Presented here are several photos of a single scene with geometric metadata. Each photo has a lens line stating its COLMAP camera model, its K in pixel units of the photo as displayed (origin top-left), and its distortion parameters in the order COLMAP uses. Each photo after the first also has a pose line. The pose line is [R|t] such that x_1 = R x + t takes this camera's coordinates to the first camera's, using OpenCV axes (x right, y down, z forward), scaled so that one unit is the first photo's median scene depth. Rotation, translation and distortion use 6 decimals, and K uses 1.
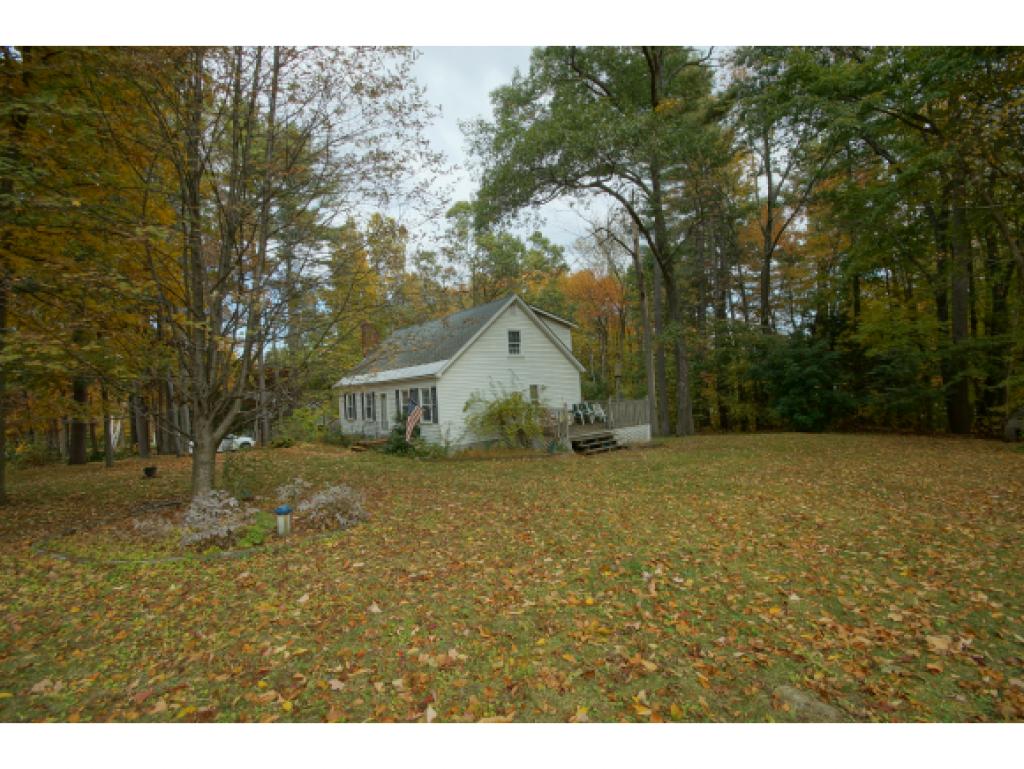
lens RADIAL K [[446.6, 0, 509.5], [0, 446.6, 386.4], [0, 0, 1]] dist [0.000044, -0.000884]
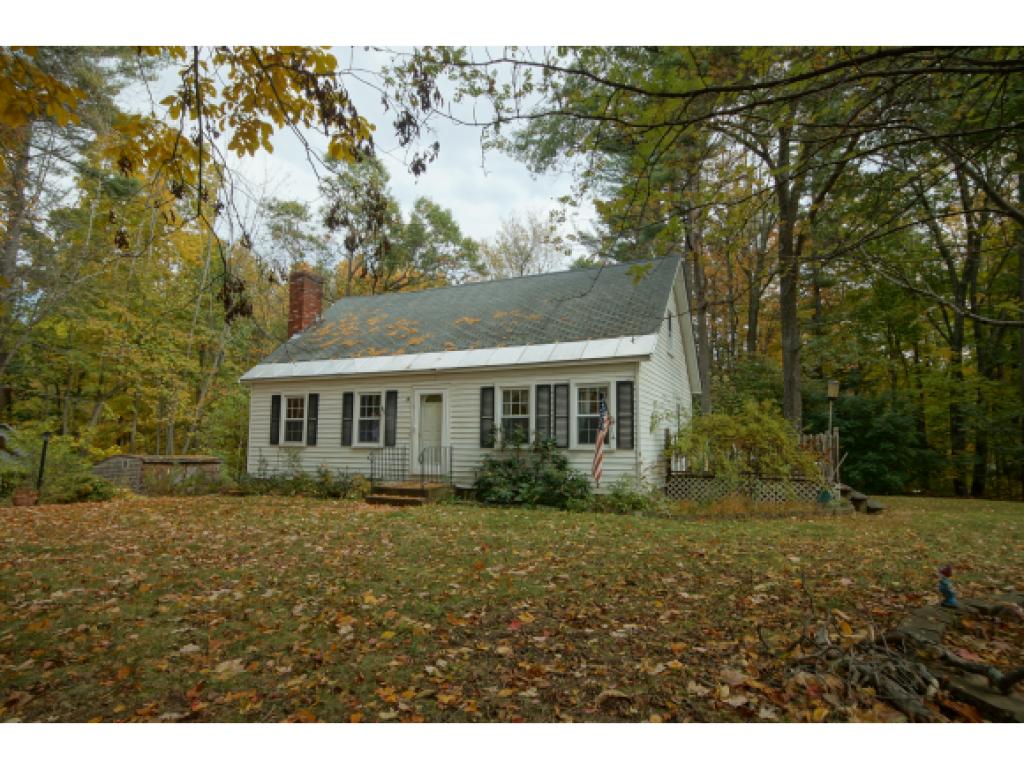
lens RADIAL K [[561.3, 0, 509.2], [0, 561.3, 386.9], [0, 0, 1]] dist [0.017067, -0.000150]
pose [[0.896251, 0.103499, 0.431303, -0.522706], [-0.060051, 0.991755, -0.113204, 0.083208], [-0.439464, 0.075559, 0.895077, 0.410694]]
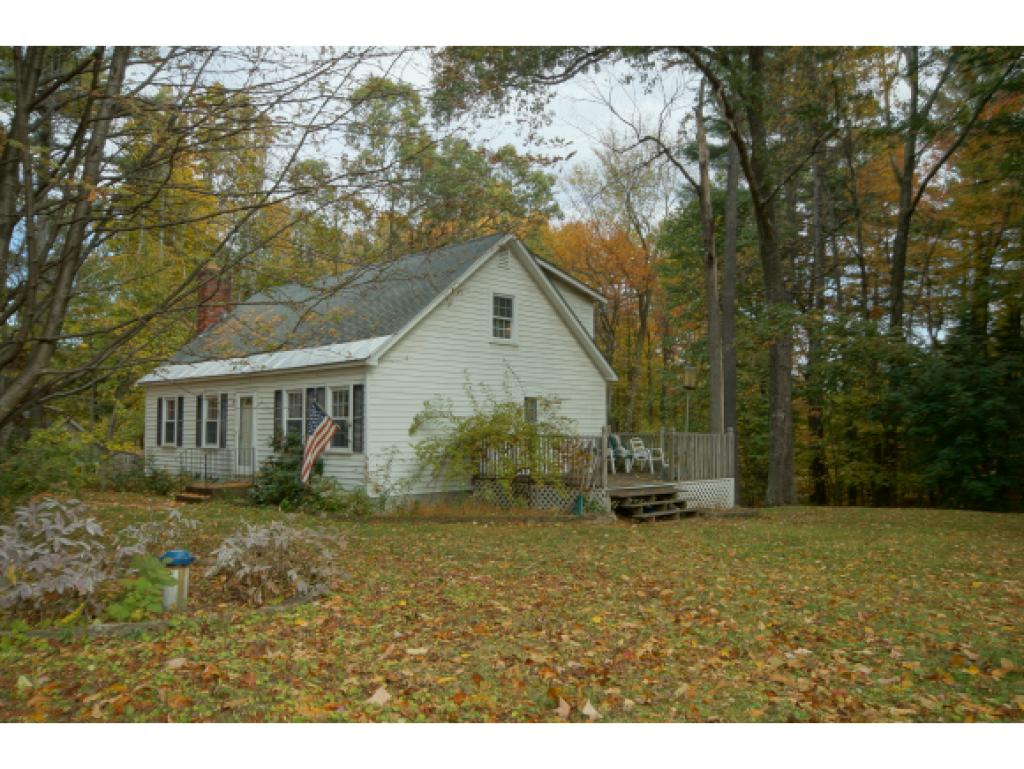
lens RADIAL K [[787.7, 0, 512.0], [0, 787.7, 384.5], [0, 0, 1]] dist [0.029370, -0.000029]
pose [[0.991340, 0.065104, 0.114046, -0.085356], [-0.059071, 0.996709, -0.055514, 0.038658], [-0.117285, 0.048296, 0.991923, 0.035275]]
